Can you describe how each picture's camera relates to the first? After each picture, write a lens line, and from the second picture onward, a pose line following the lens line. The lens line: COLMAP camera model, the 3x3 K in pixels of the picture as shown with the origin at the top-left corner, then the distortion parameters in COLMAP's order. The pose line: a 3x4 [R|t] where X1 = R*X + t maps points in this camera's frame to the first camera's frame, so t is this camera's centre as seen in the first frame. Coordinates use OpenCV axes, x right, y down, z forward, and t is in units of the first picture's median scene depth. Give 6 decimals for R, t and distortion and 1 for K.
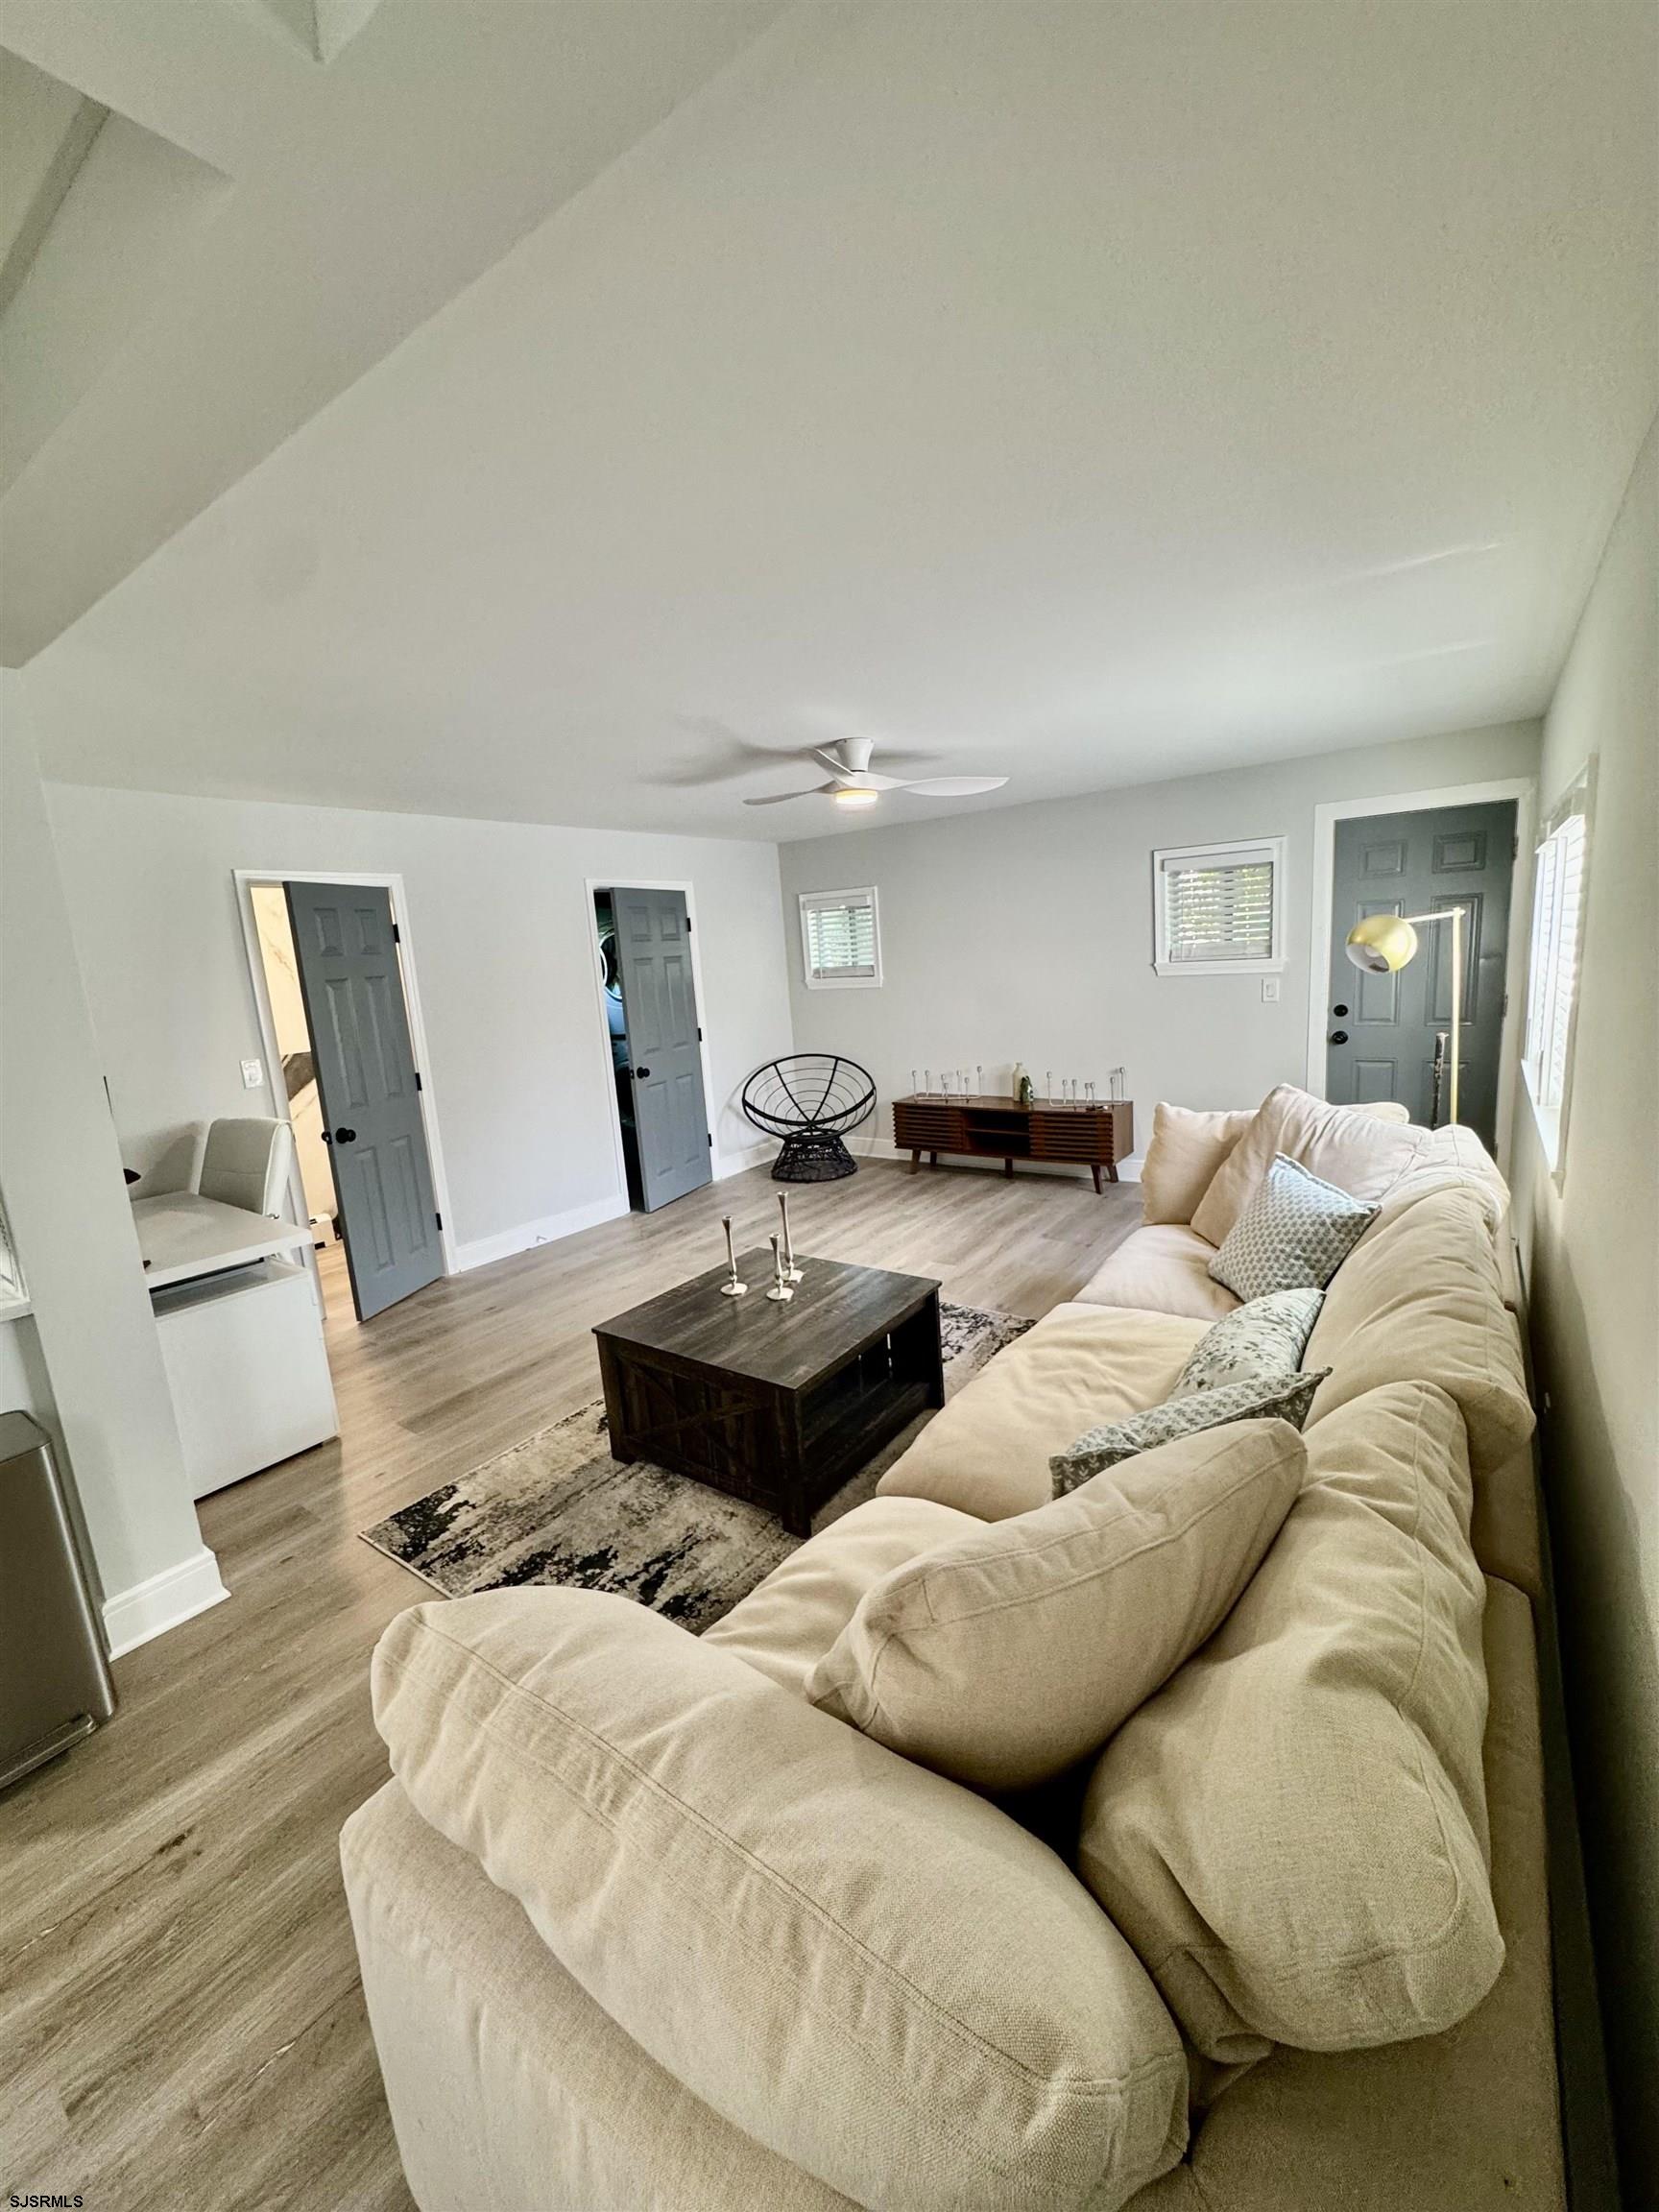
lens RADIAL K [[885.5, 0, 834.3], [0, 885.5, 1105.4], [0, 0, 1]] dist [-0.001066, -0.000216]
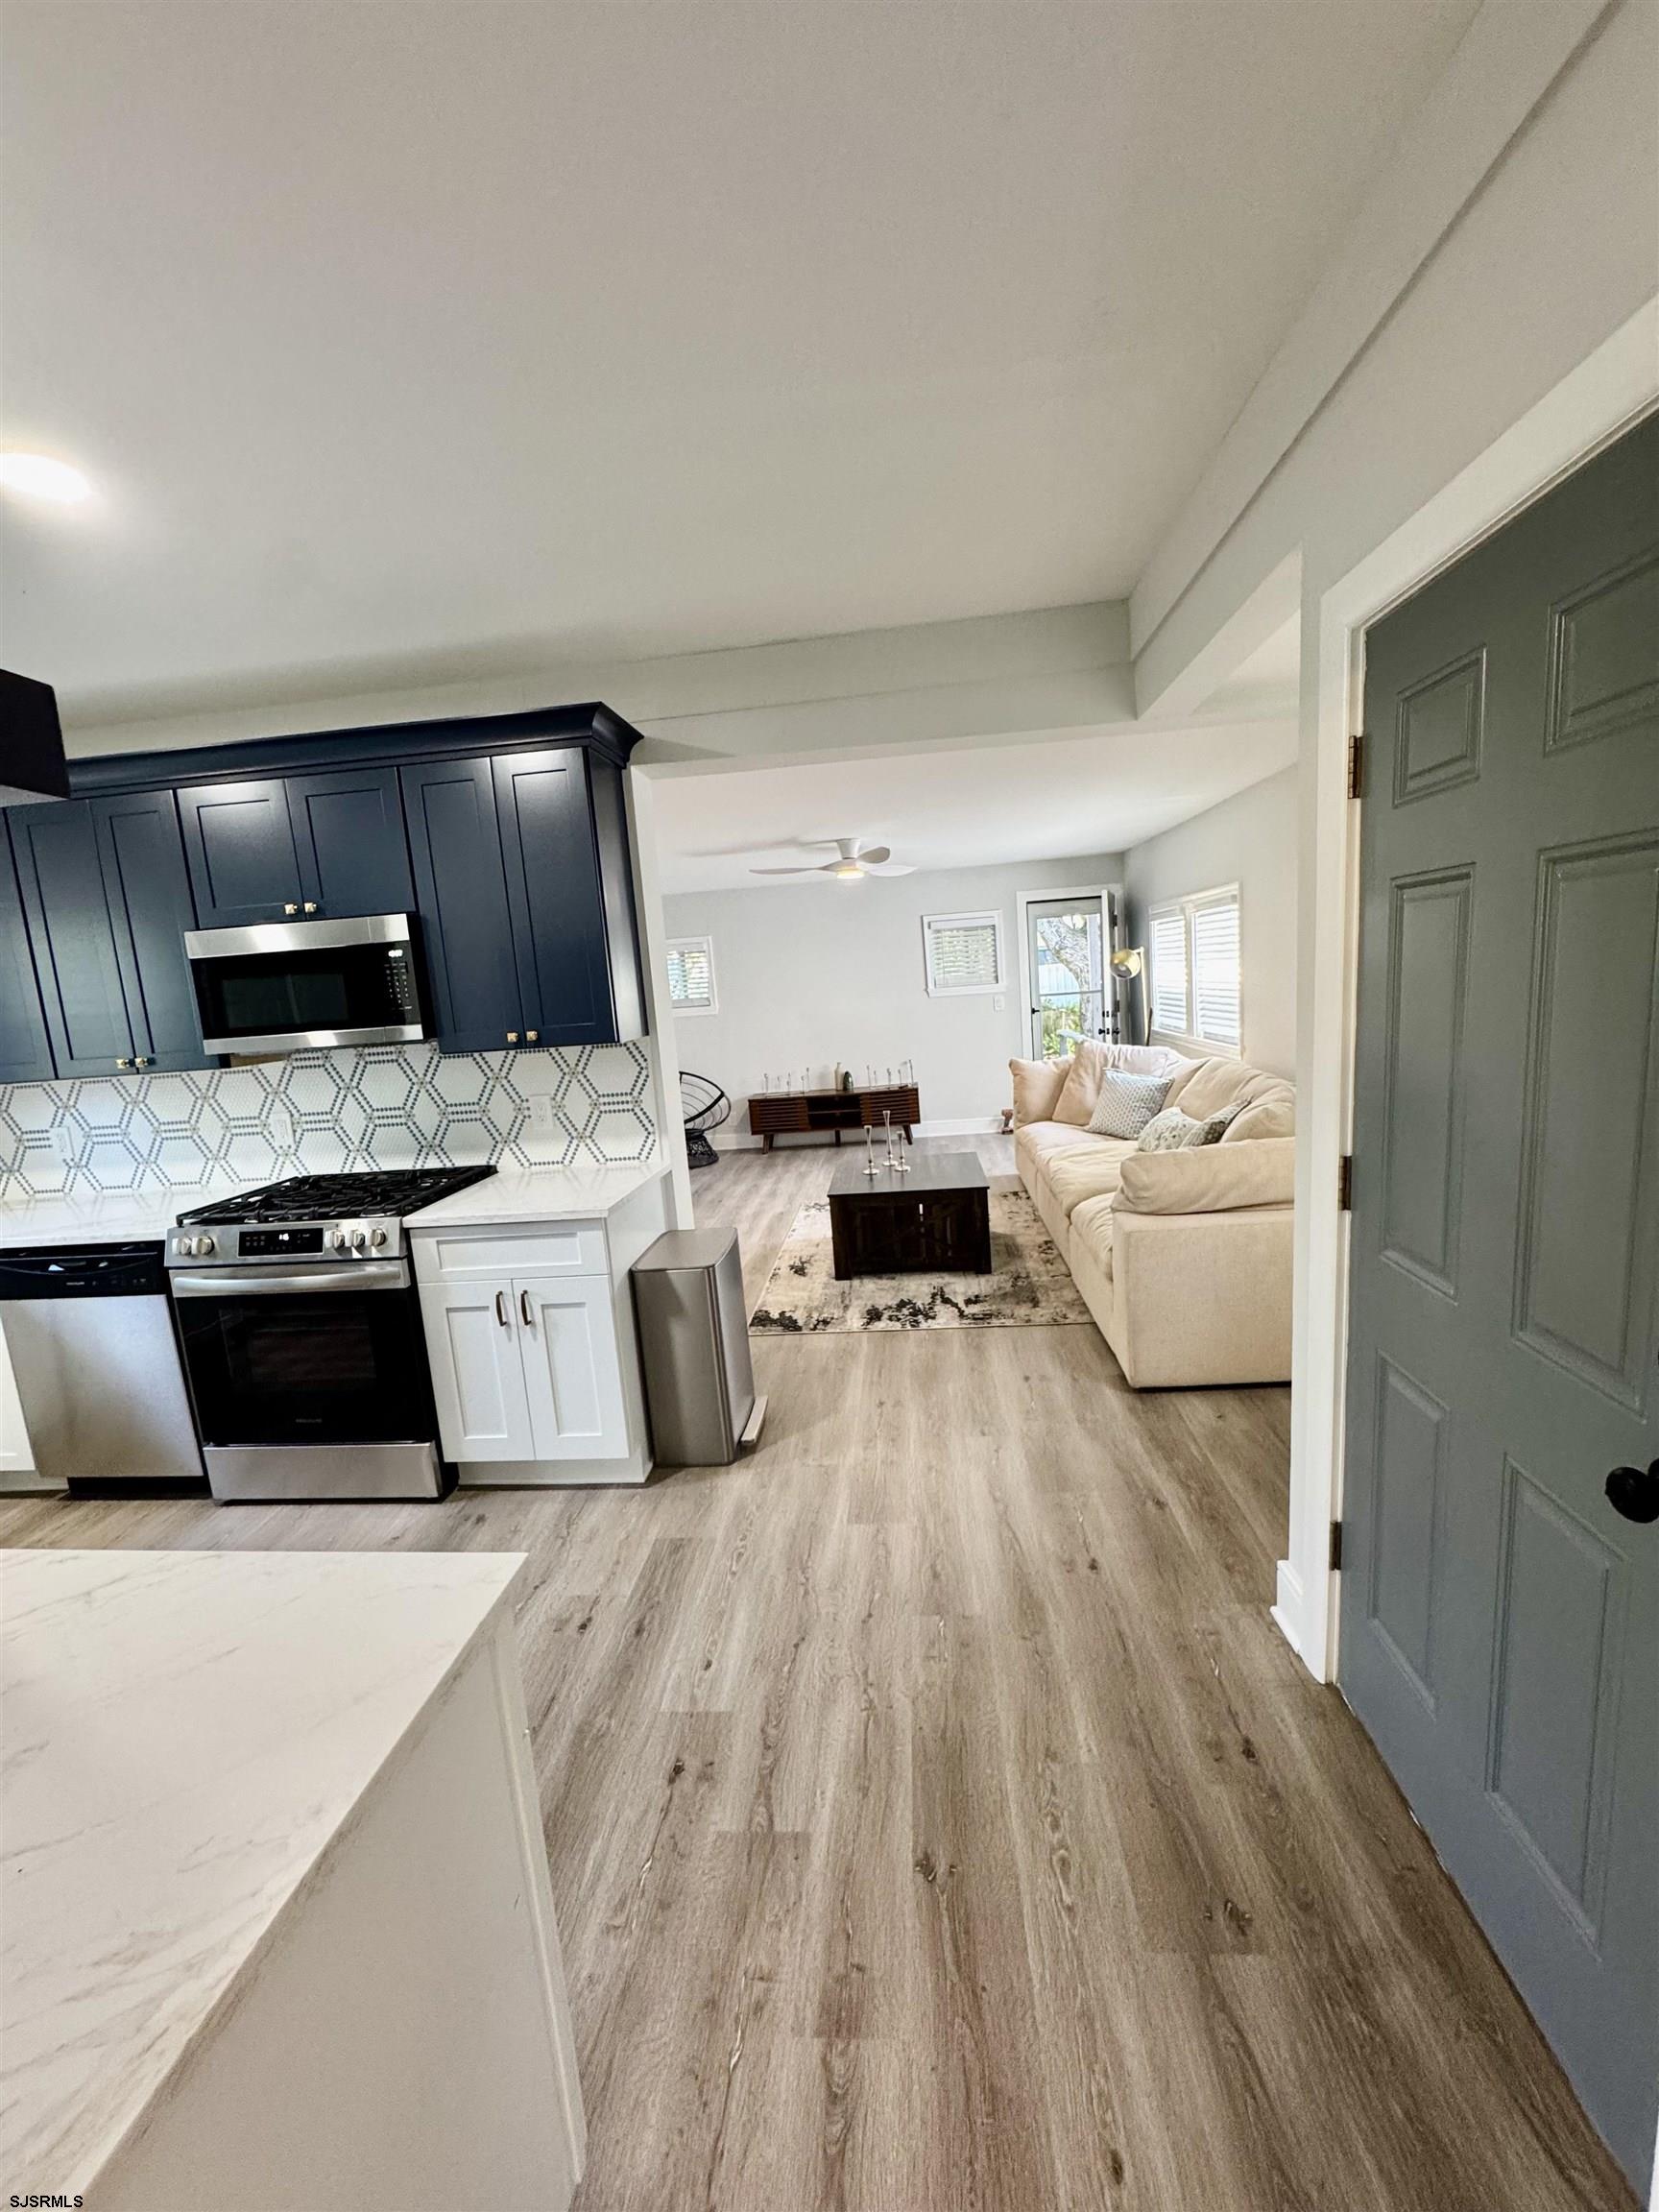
lens RADIAL K [[885.5, 0, 828.8], [0, 885.5, 1107.3], [0, 0, 1]] dist [-0.001066, -0.000216]
pose [[0.860613, -0.074168, 0.503830, -0.989991], [0.109443, 0.993158, -0.040742, 0.149196], [-0.497361, 0.090203, 0.862842, -0.365189]]
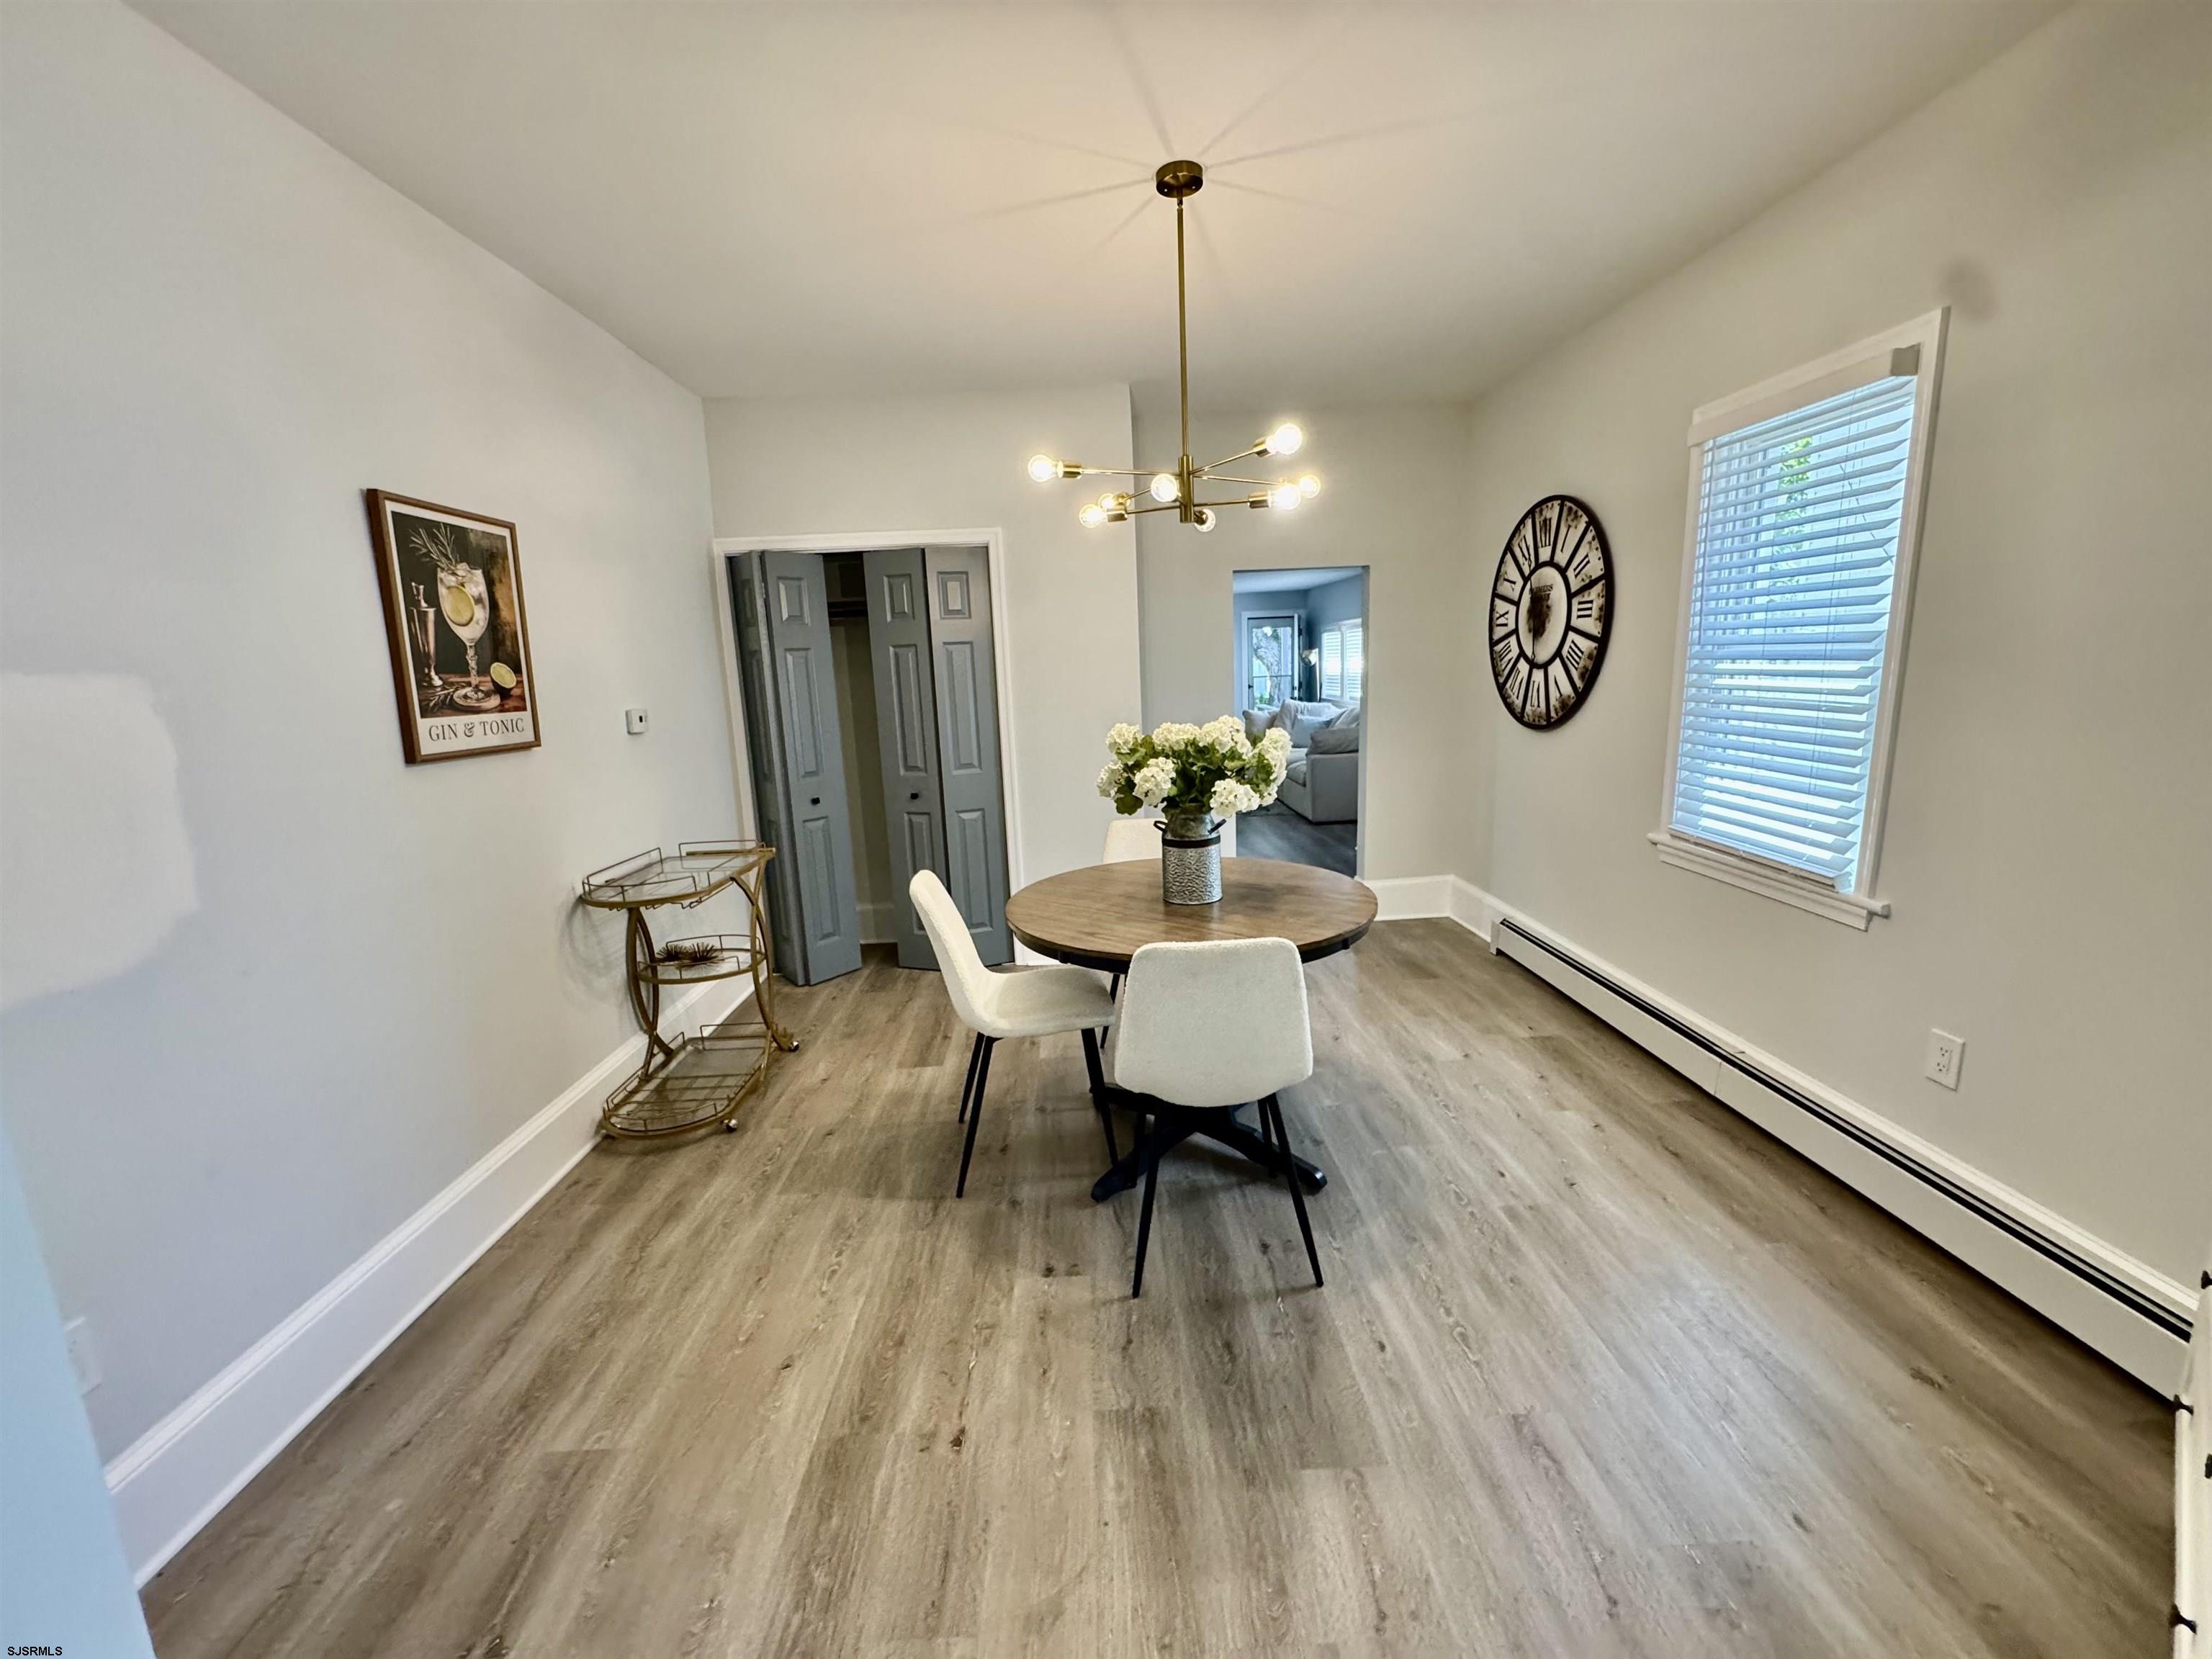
lens RADIAL K [[885.5, 0, 1106.2], [0, 885.5, 826.5], [0, 0, 1]] dist [-0.001066, -0.000216]
pose [[0.795655, -0.079783, 0.600473, -2.217527], [0.100150, 0.994972, -0.000506, 0.419372], [-0.597413, 0.060540, 0.799645, -1.322590]]
